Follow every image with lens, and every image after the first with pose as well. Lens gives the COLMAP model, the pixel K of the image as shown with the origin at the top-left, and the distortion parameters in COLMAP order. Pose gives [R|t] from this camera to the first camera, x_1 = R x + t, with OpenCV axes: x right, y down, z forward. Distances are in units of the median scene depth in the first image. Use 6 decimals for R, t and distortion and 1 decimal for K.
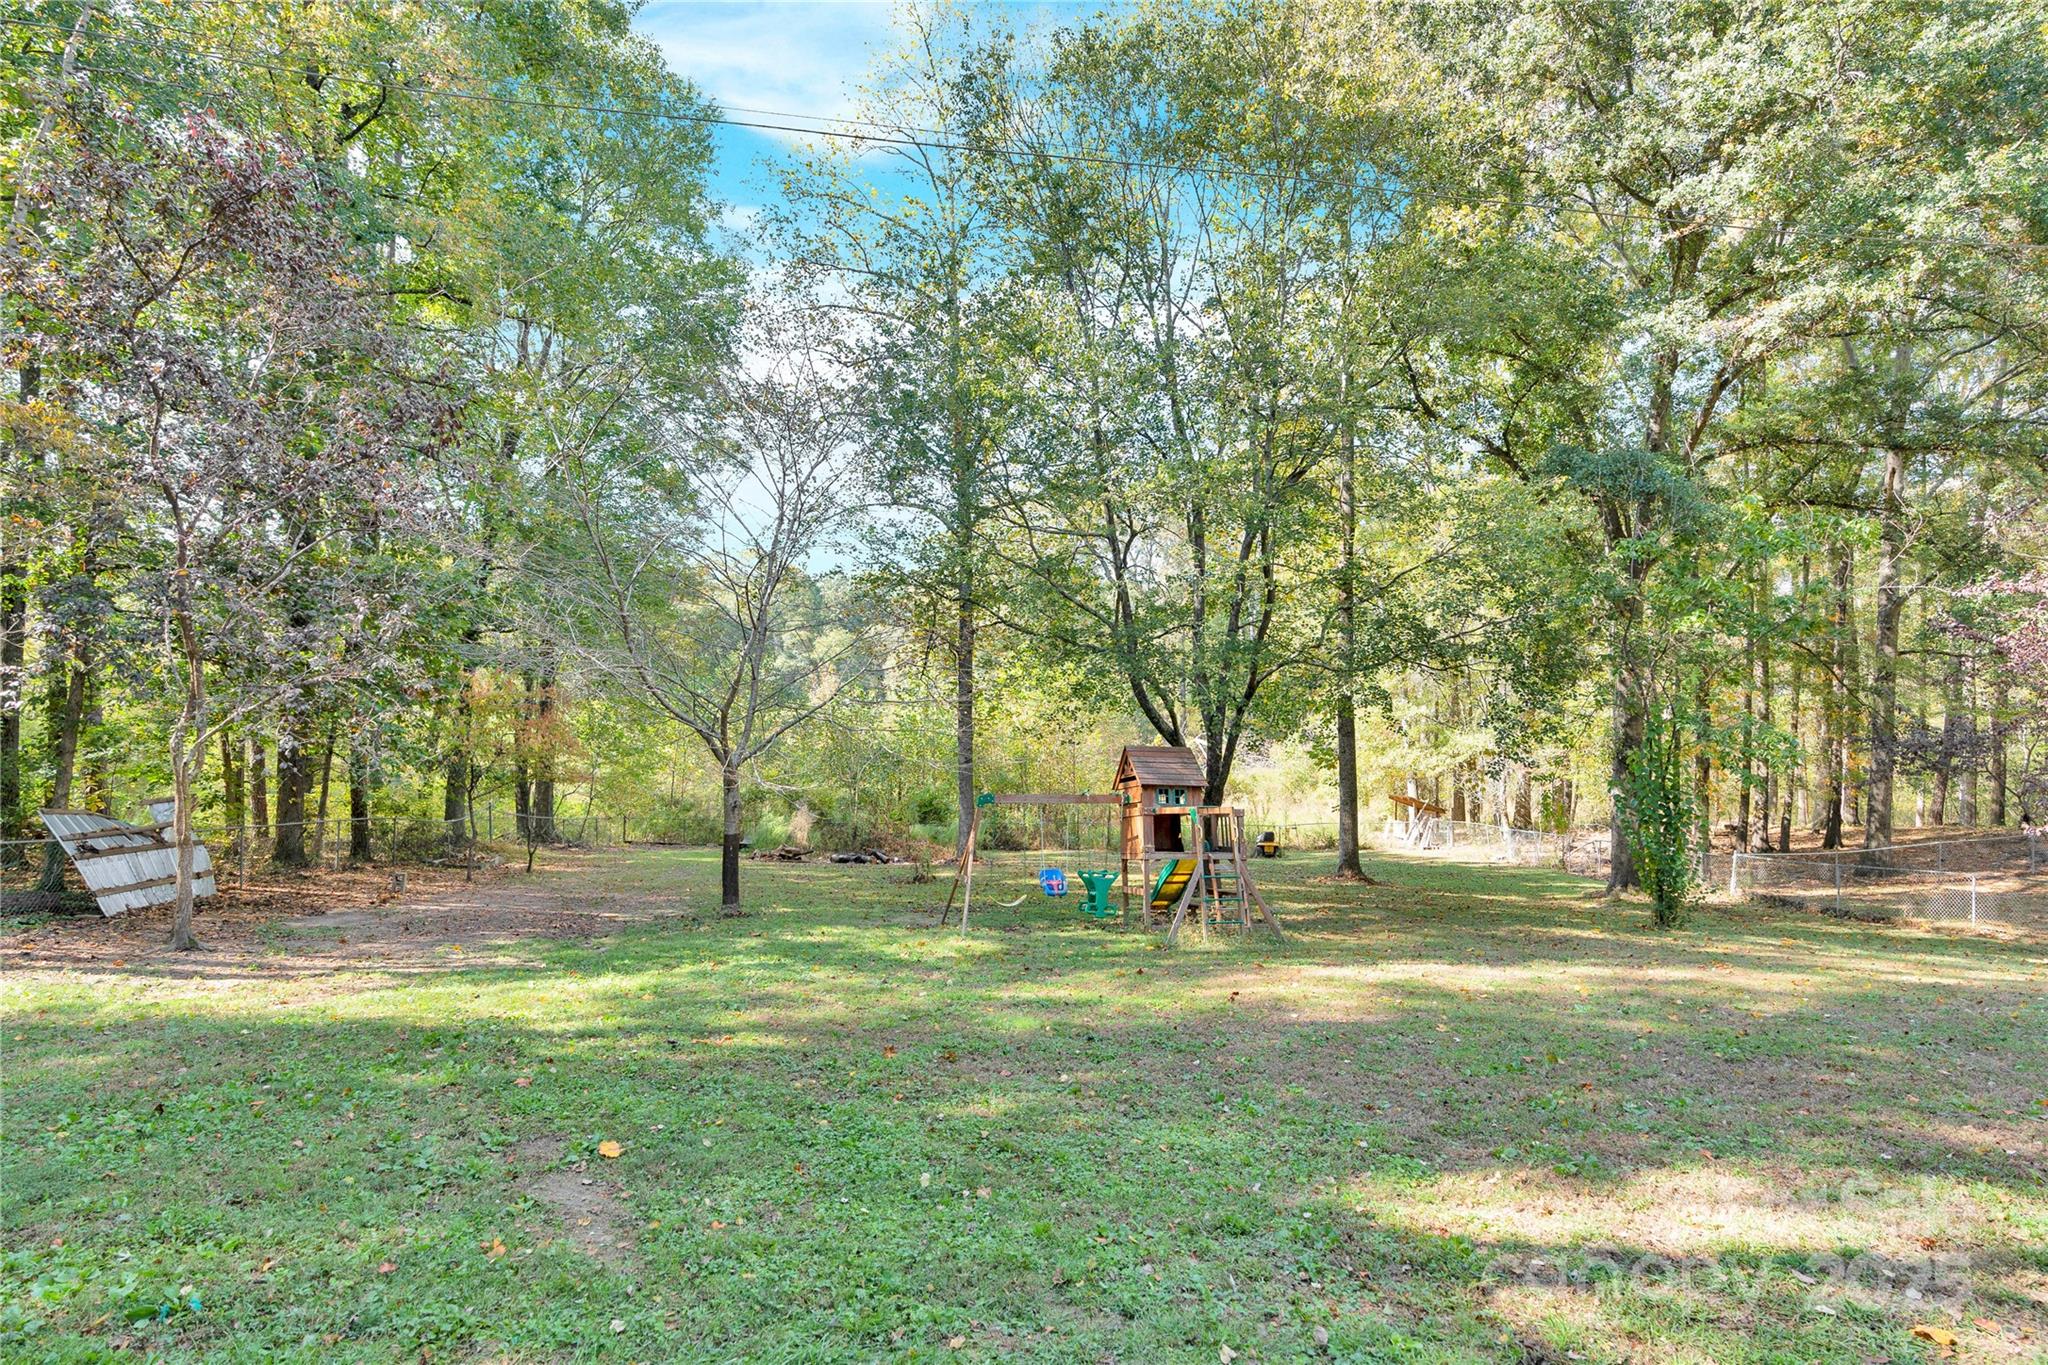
lens RADIAL K [[1014.0, 0, 1023.7], [0, 1014.0, 654.2], [0, 0, 1]] dist [-0.001232, -0.000128]
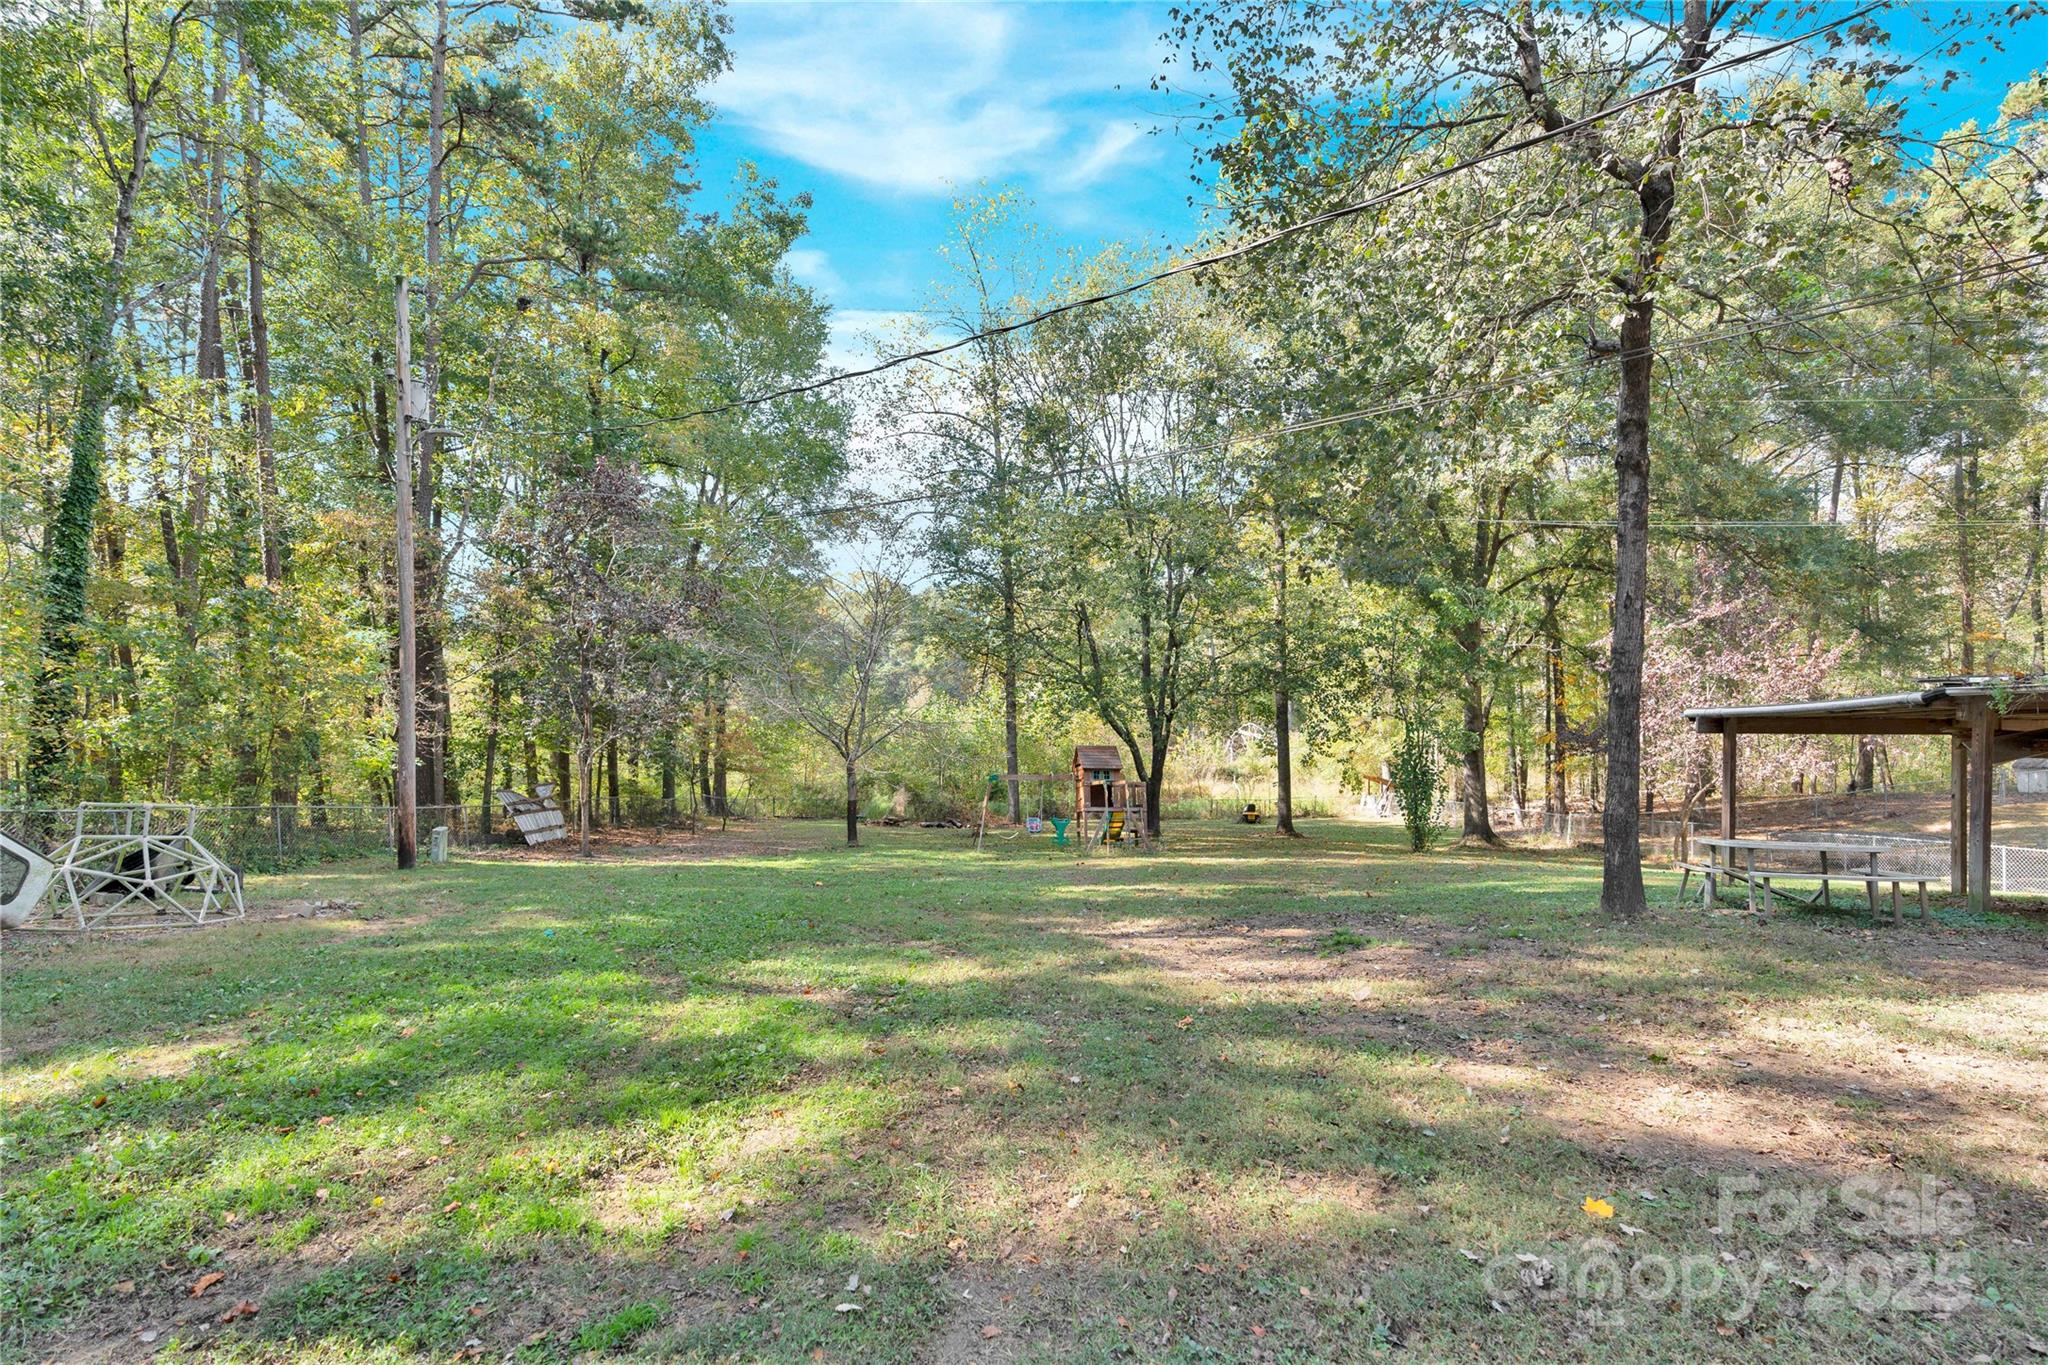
lens RADIAL K [[938.8, 0, 1024.0], [0, 938.8, 682.5], [0, 0, 1]] dist [-0.000861, -0.000102]
pose [[0.995458, -0.022123, -0.092598, 0.075755], [0.025075, 0.999210, 0.030831, -0.031628], [0.091843, -0.033013, 0.995226, -0.271162]]
